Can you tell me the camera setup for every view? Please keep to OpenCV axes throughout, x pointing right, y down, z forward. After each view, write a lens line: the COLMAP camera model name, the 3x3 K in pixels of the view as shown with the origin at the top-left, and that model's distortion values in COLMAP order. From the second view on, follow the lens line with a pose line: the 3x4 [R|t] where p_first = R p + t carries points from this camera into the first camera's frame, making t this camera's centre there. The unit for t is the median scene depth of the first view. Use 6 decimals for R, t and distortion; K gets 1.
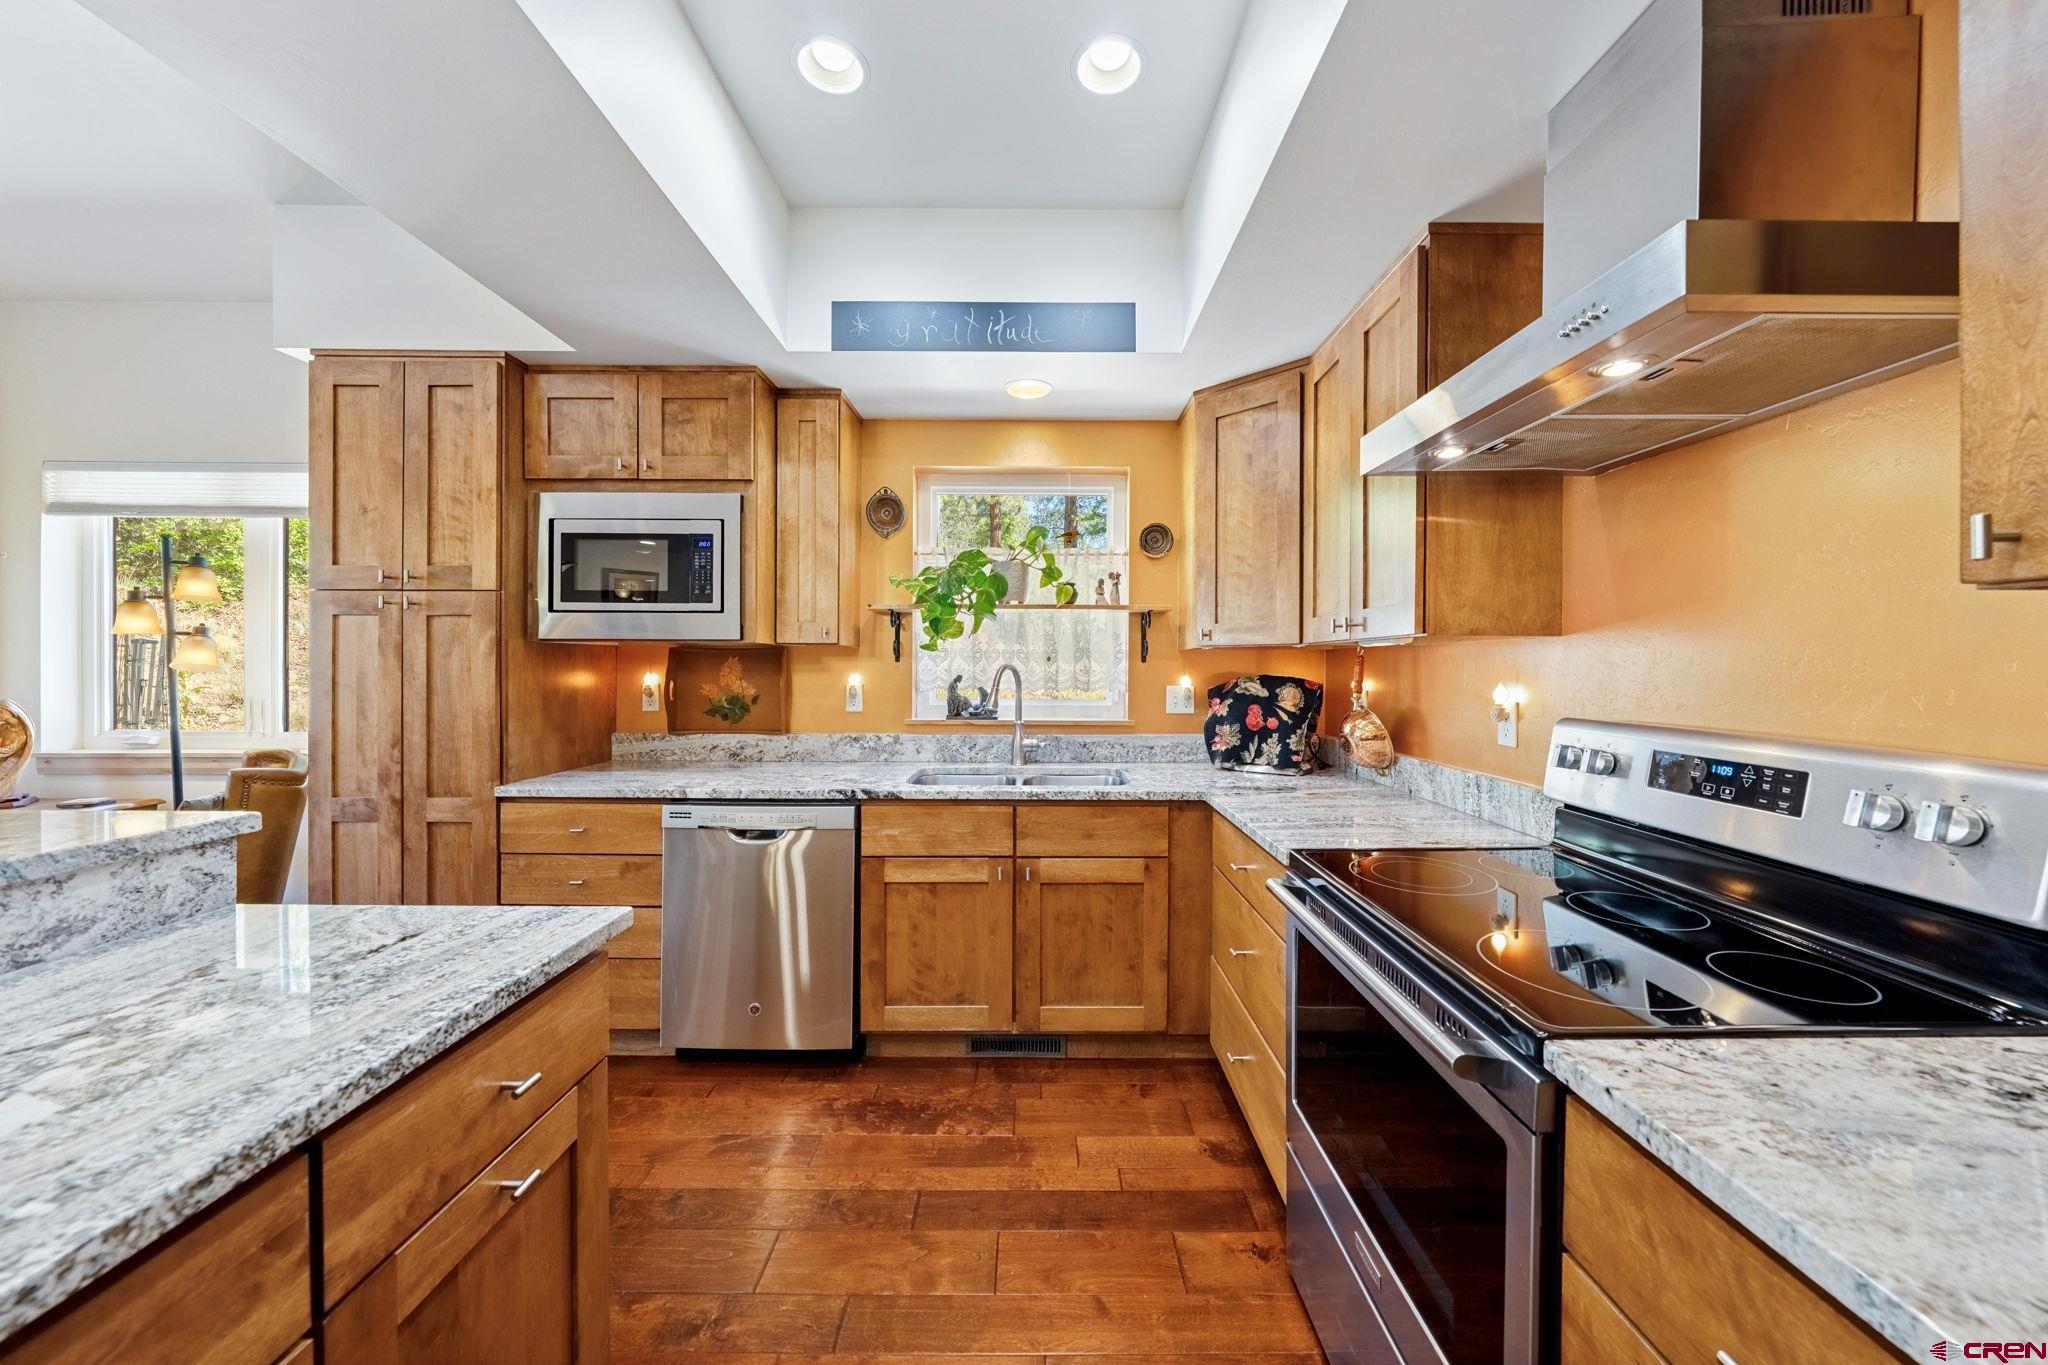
lens RADIAL K [[697.6, 0, 1033.0], [0, 697.6, 670.7], [0, 0, 1]] dist [-0.005969, 0.000375]
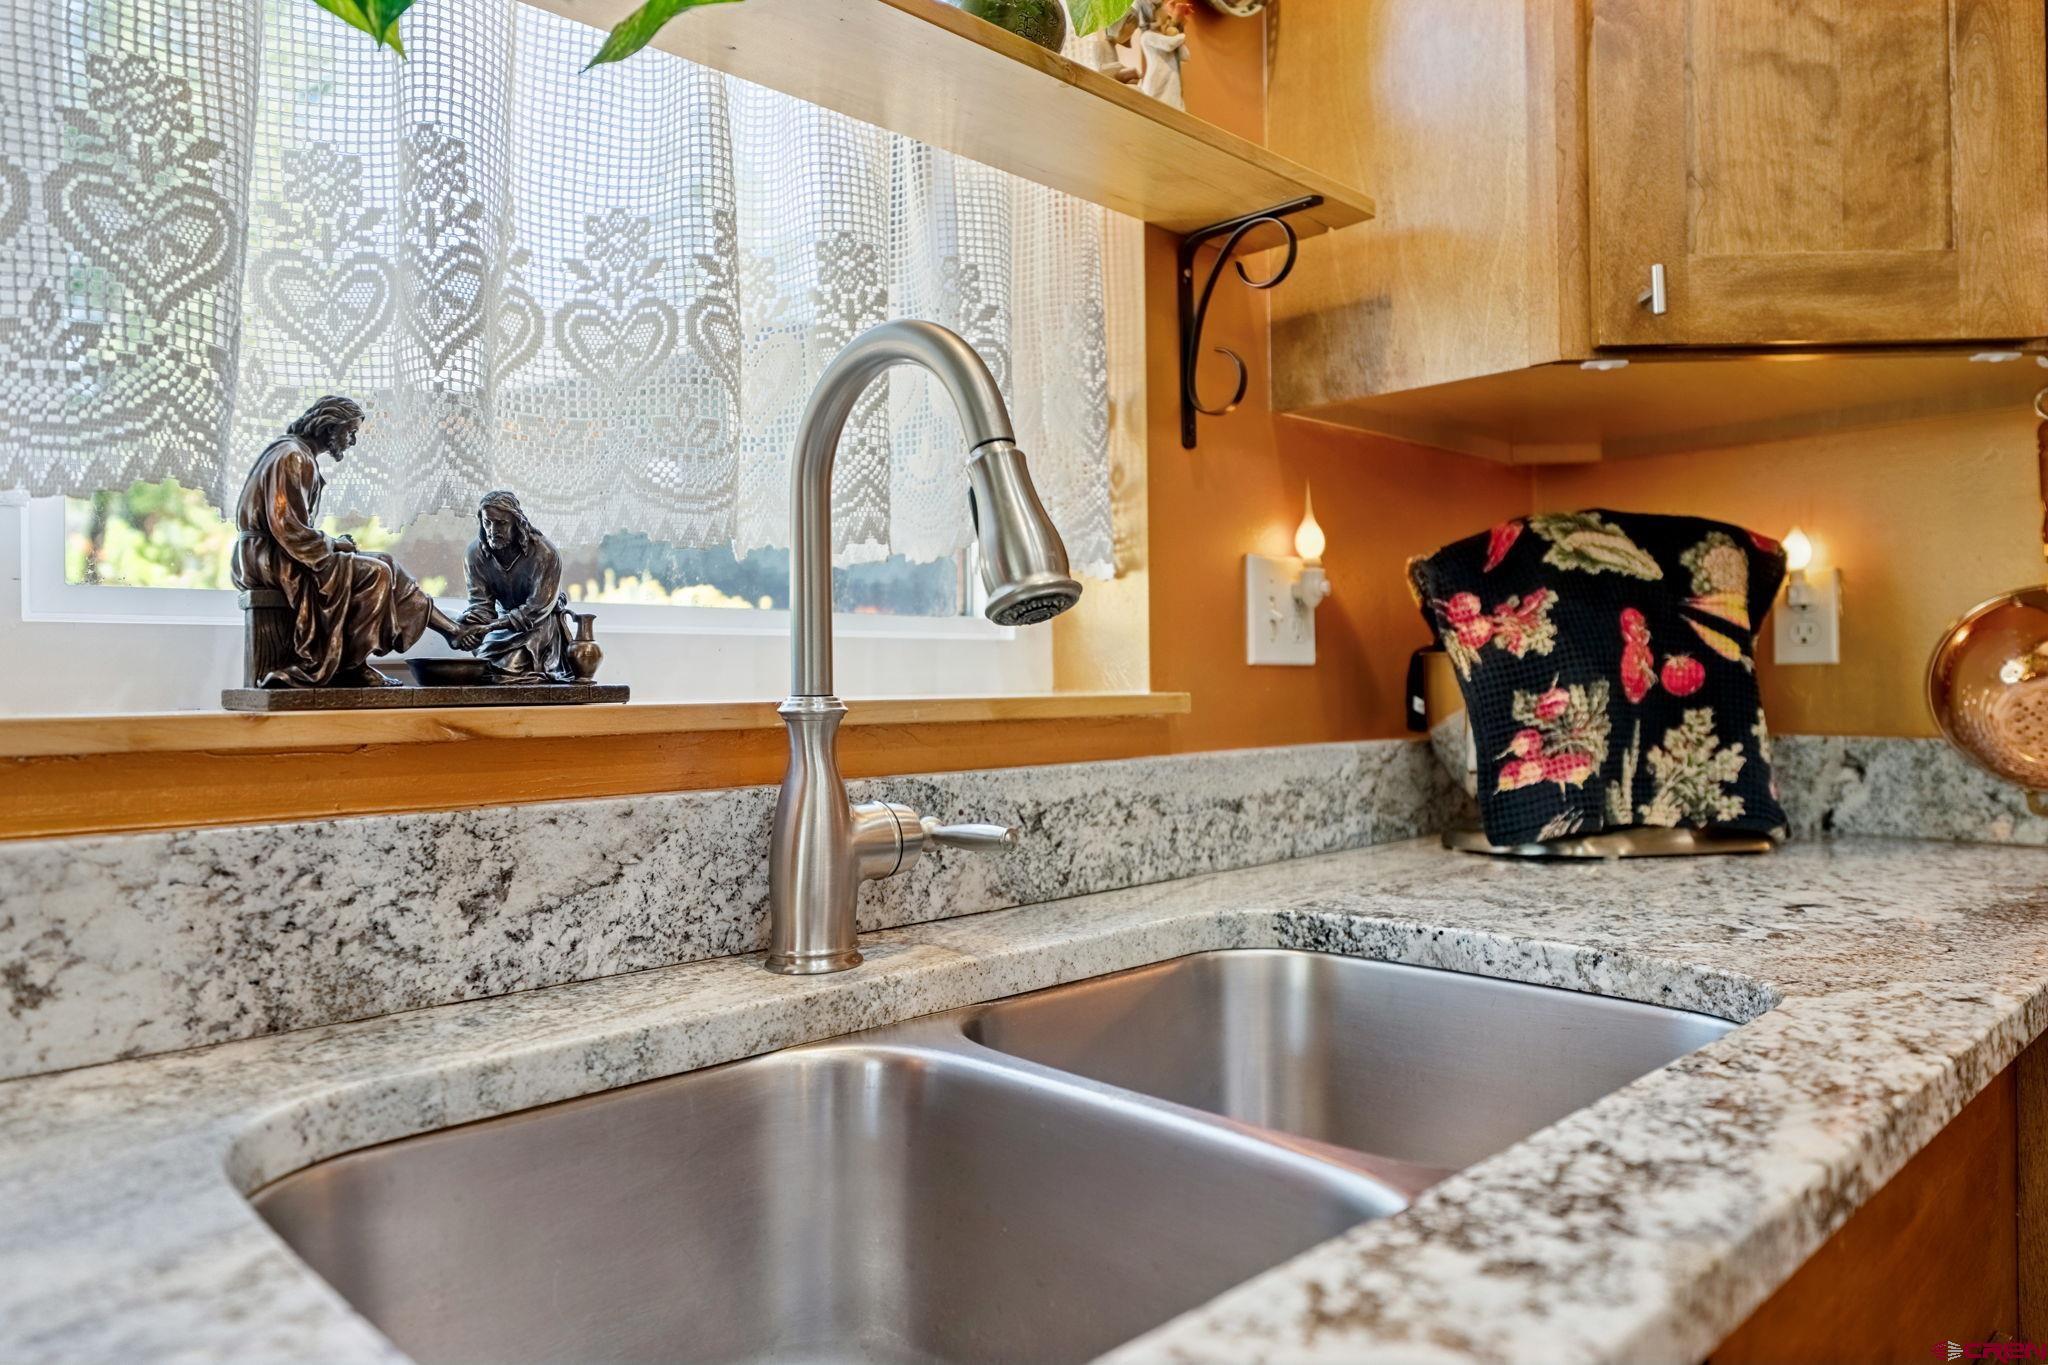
lens RADIAL K [[1348.2, 0, 1030.1], [0, 1348.2, 680.3], [0, 0, 1]] dist [-0.002189, 0.001260]
pose [[0.720162, -0.009985, 0.693734, -0.212801], [0.020435, 0.999768, -0.006824, 0.074078], [-0.693505, 0.019091, 0.720199, 0.771560]]
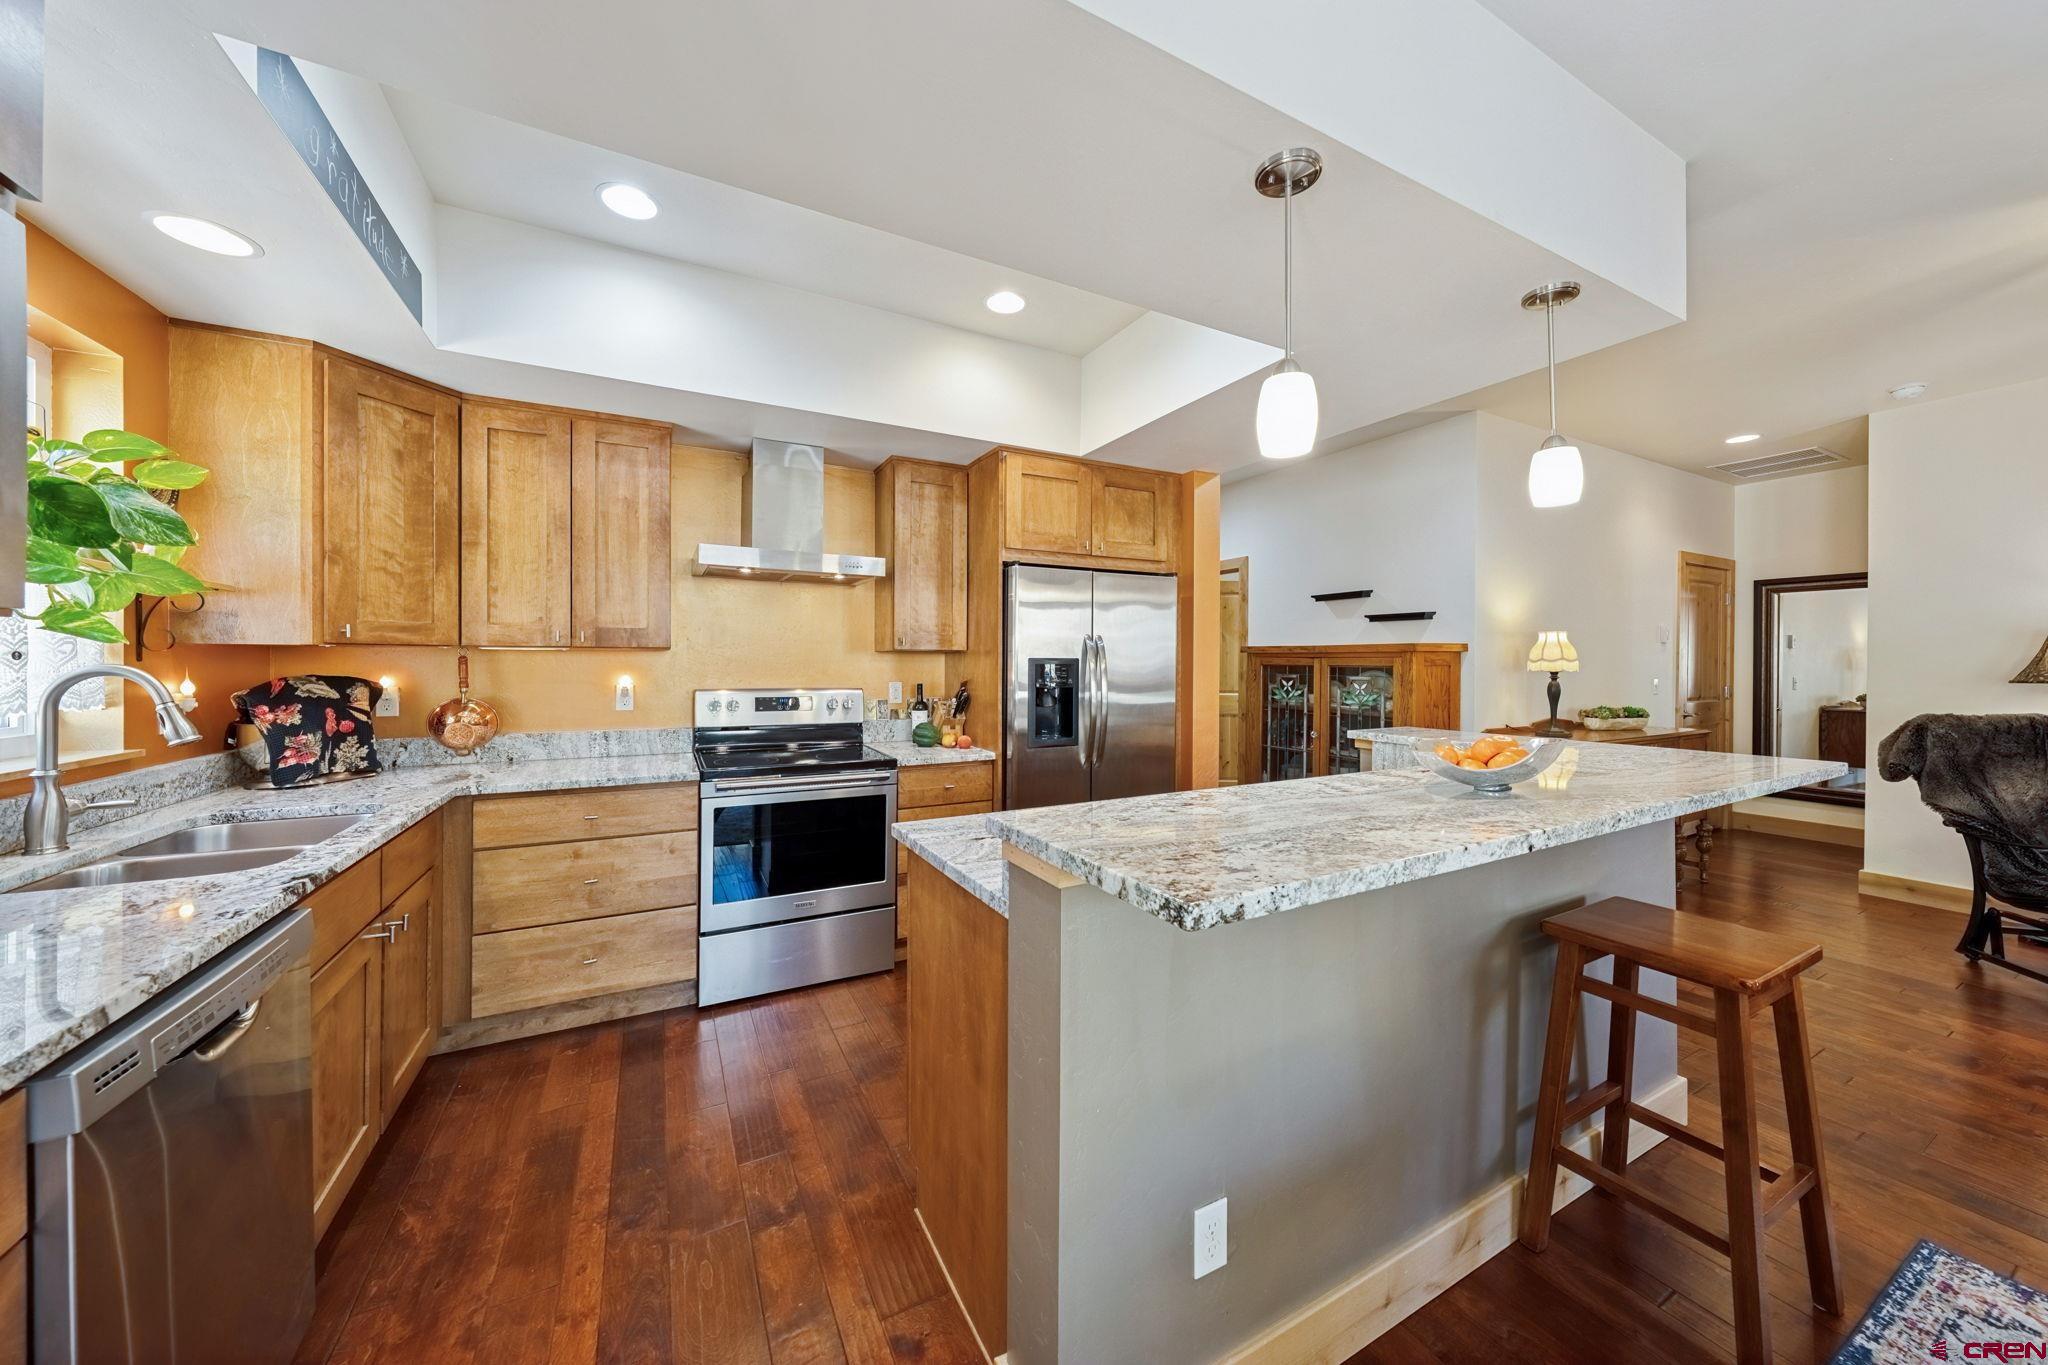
lens RADIAL K [[697.6, 0, 1026.1], [0, 697.6, 666.3], [0, 0, 1]] dist [-0.005969, 0.000375]
pose [[-0.462263, -0.007622, 0.886710, -0.882258], [0.003151, 0.999943, 0.010238, -0.011592], [-0.886737, 0.007527, -0.462212, 0.603696]]
